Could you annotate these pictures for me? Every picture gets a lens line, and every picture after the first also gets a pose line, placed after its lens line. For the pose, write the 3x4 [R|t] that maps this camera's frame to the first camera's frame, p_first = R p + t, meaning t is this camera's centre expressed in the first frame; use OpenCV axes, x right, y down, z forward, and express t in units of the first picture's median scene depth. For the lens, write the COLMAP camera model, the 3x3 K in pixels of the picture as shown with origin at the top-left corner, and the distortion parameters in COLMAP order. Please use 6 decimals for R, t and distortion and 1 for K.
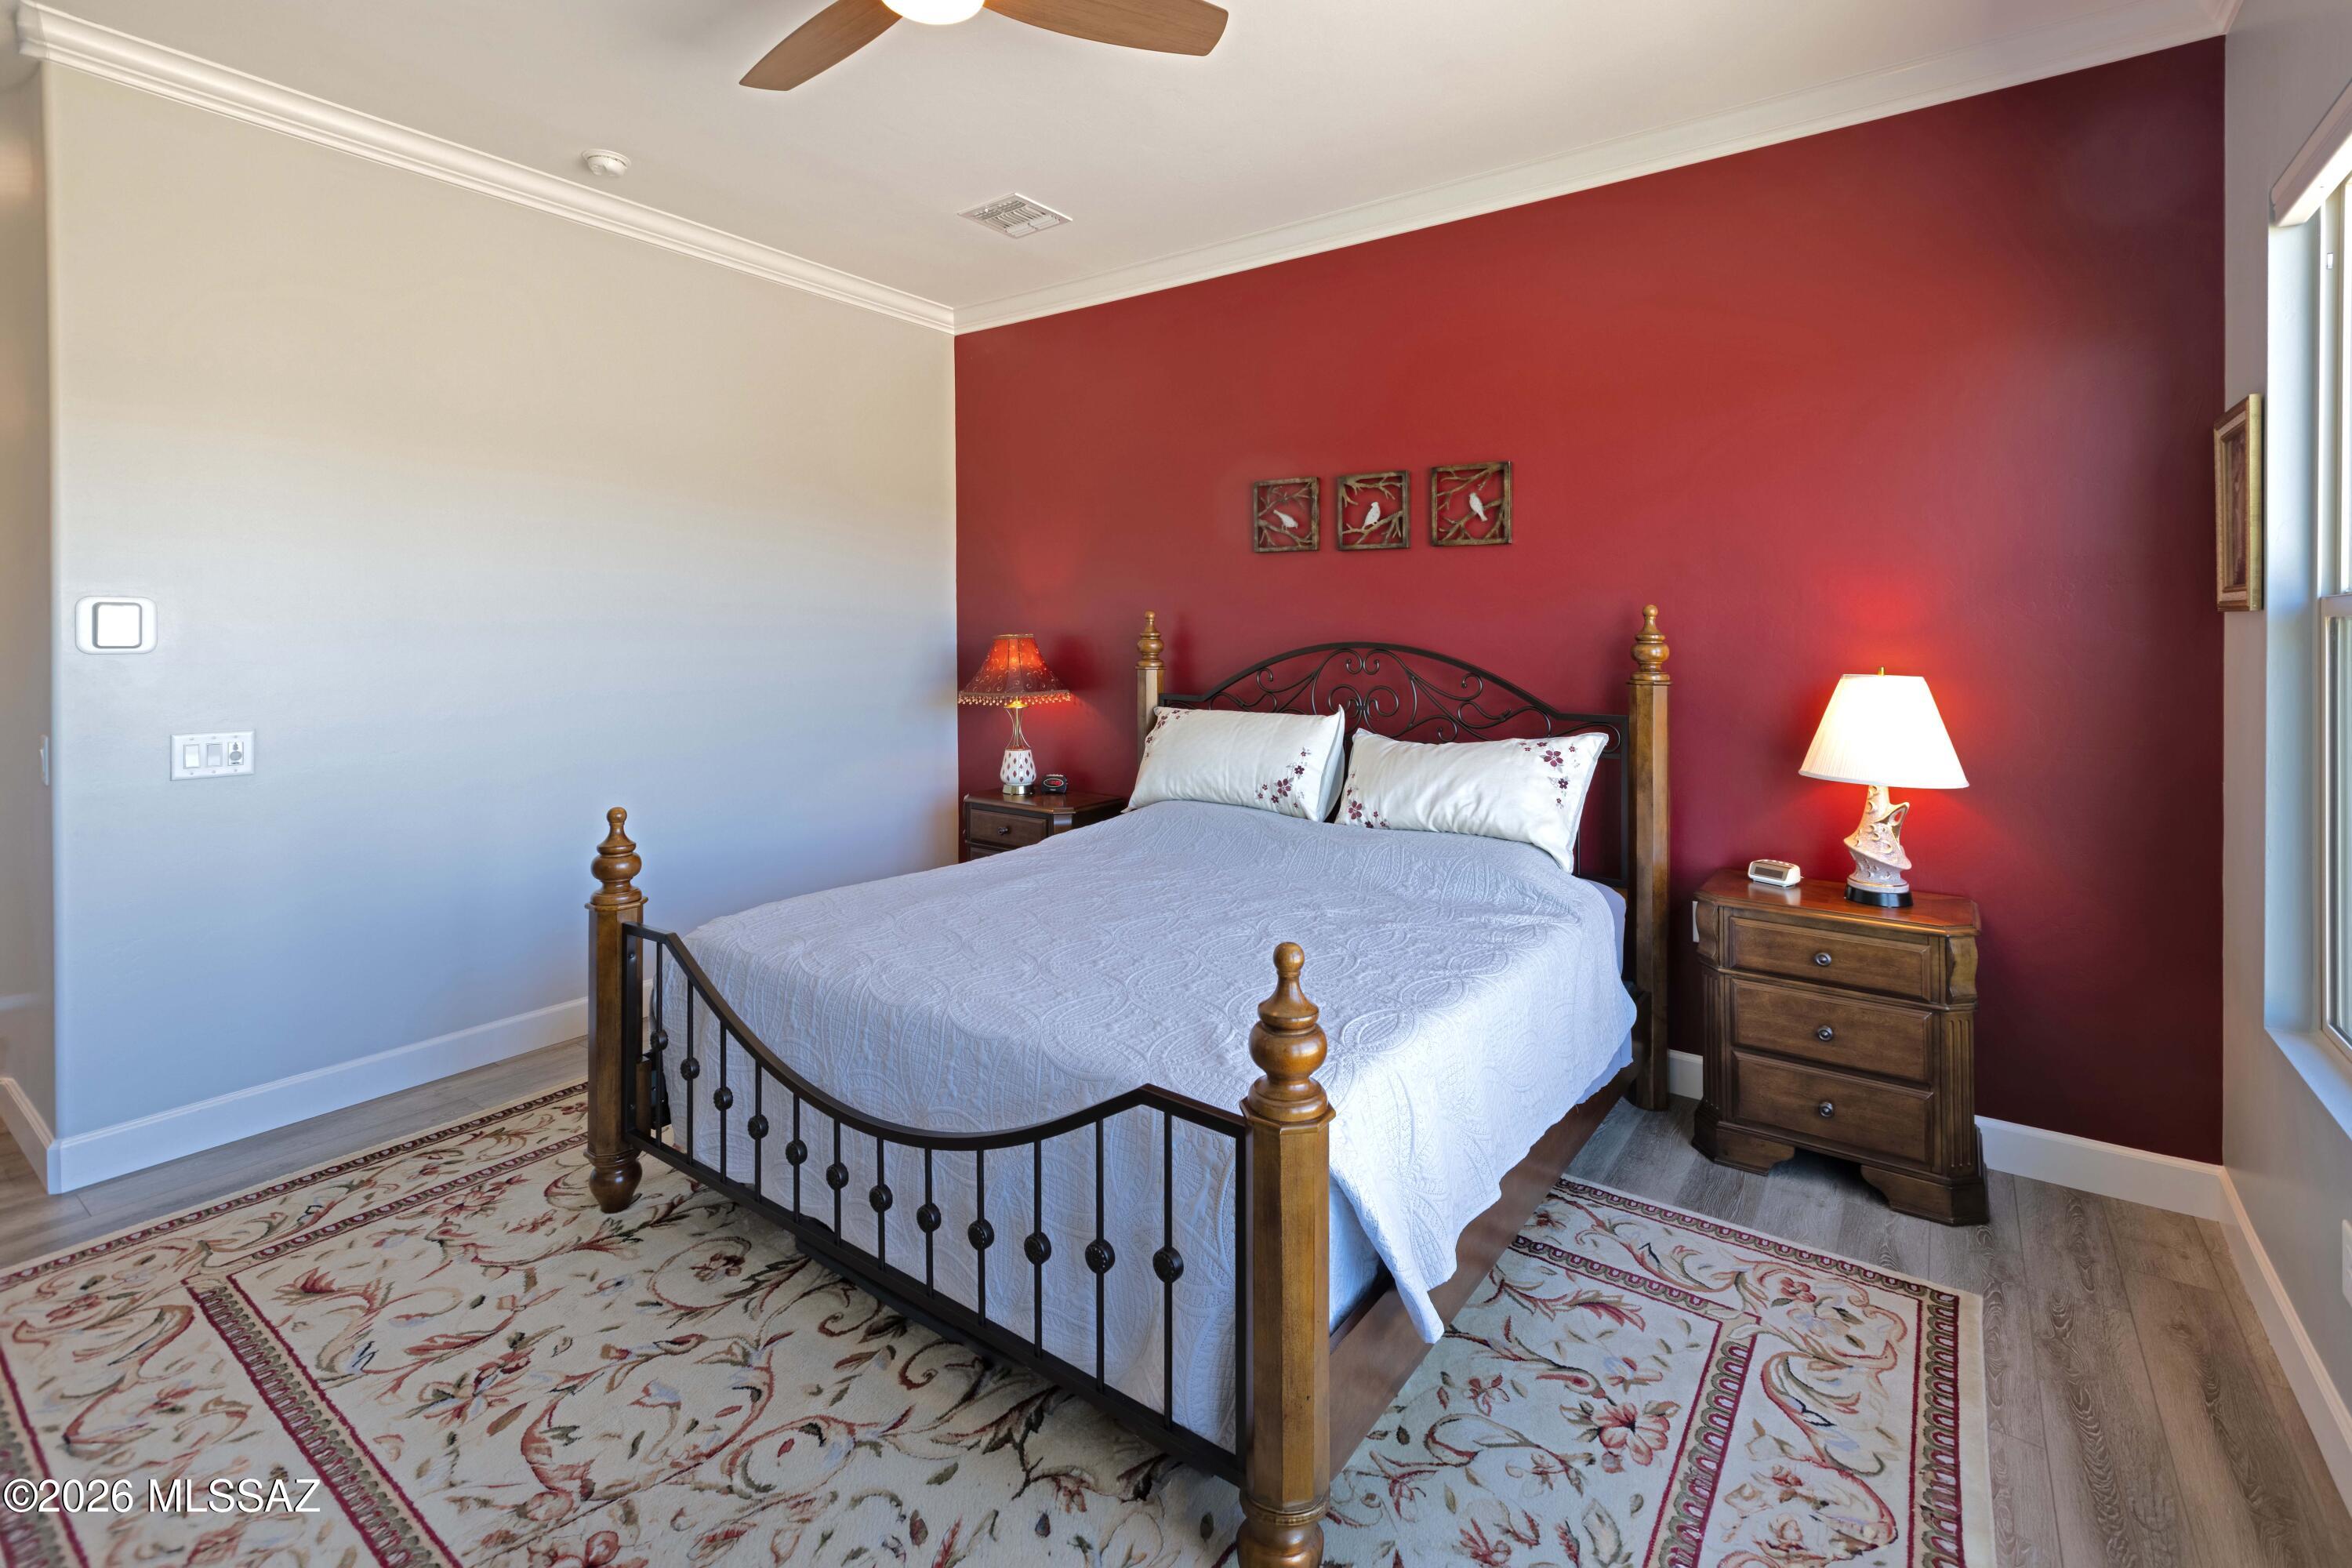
lens RADIAL K [[1063.3, 0, 1177.5], [0, 1063.3, 639.0], [0, 0, 1]] dist [-0.000895, -0.000509]
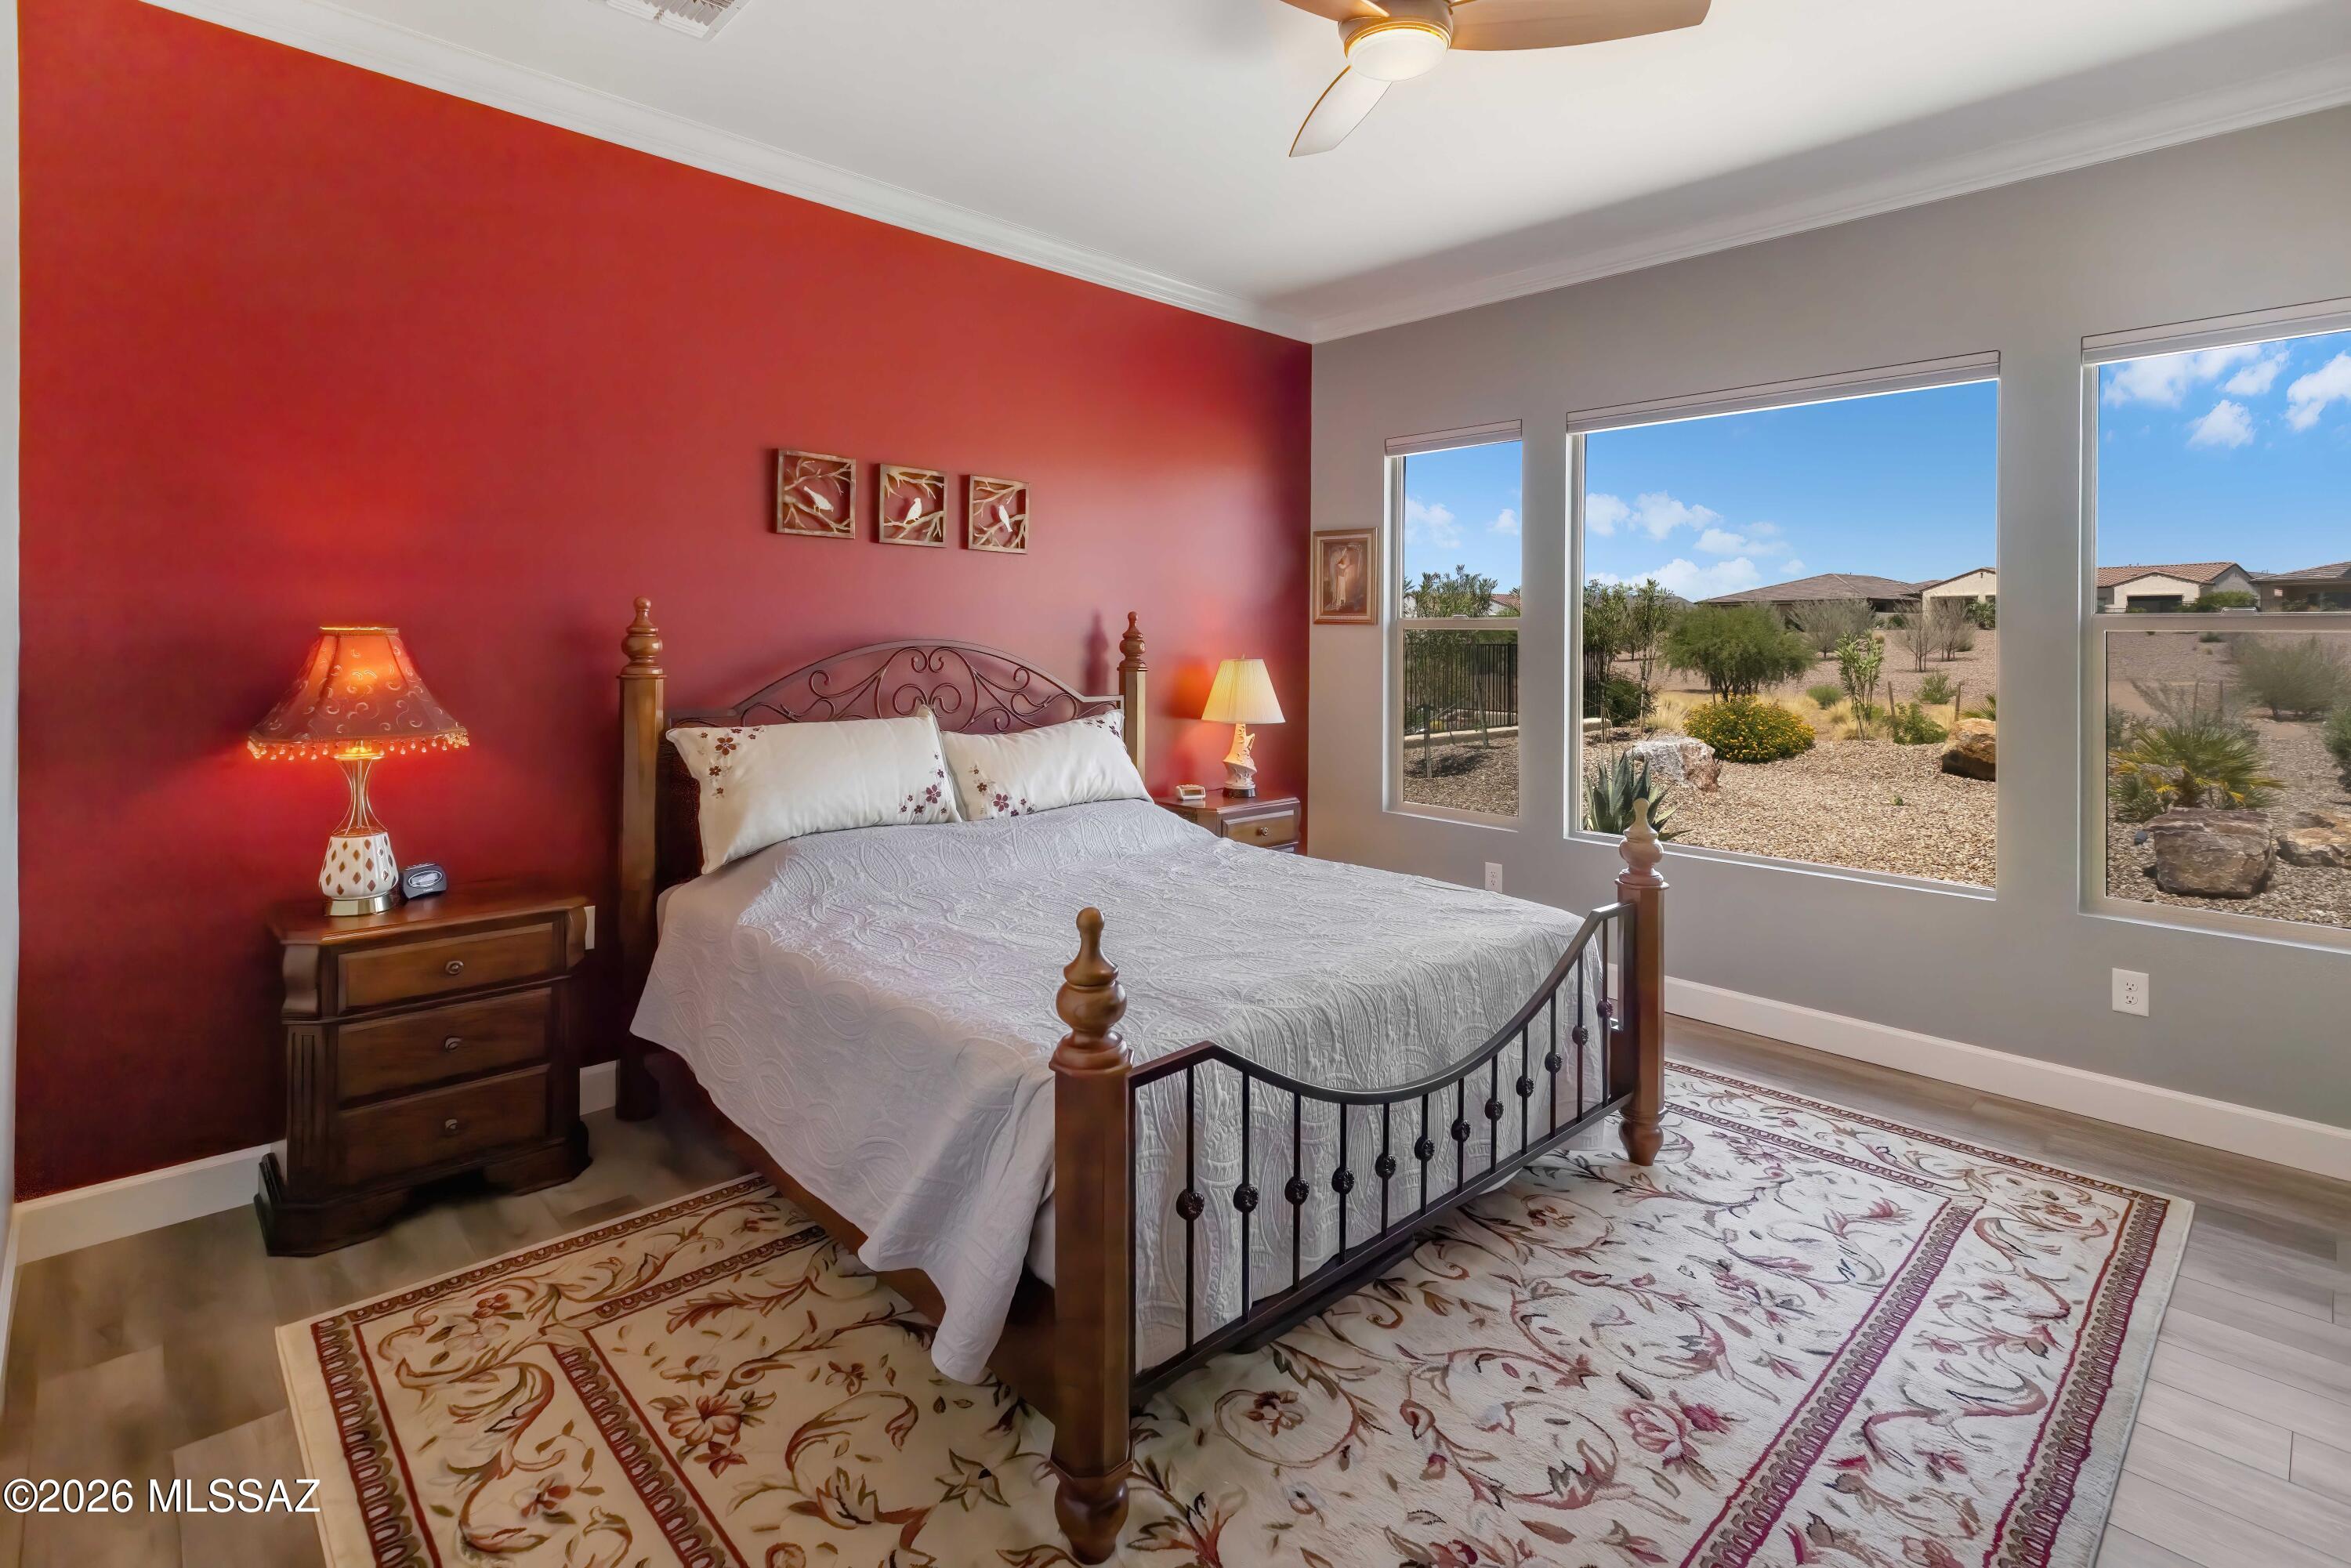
lens RADIAL K [[1118.6, 0, 1210.2], [0, 1118.6, 630.3], [0, 0, 1]] dist [0.009079, -0.000082]
pose [[0.168570, 0.002531, 0.985686, -0.890169], [-0.008271, 0.999965, -0.001153, -0.007937], [-0.985655, -0.007958, 0.168585, 0.623182]]
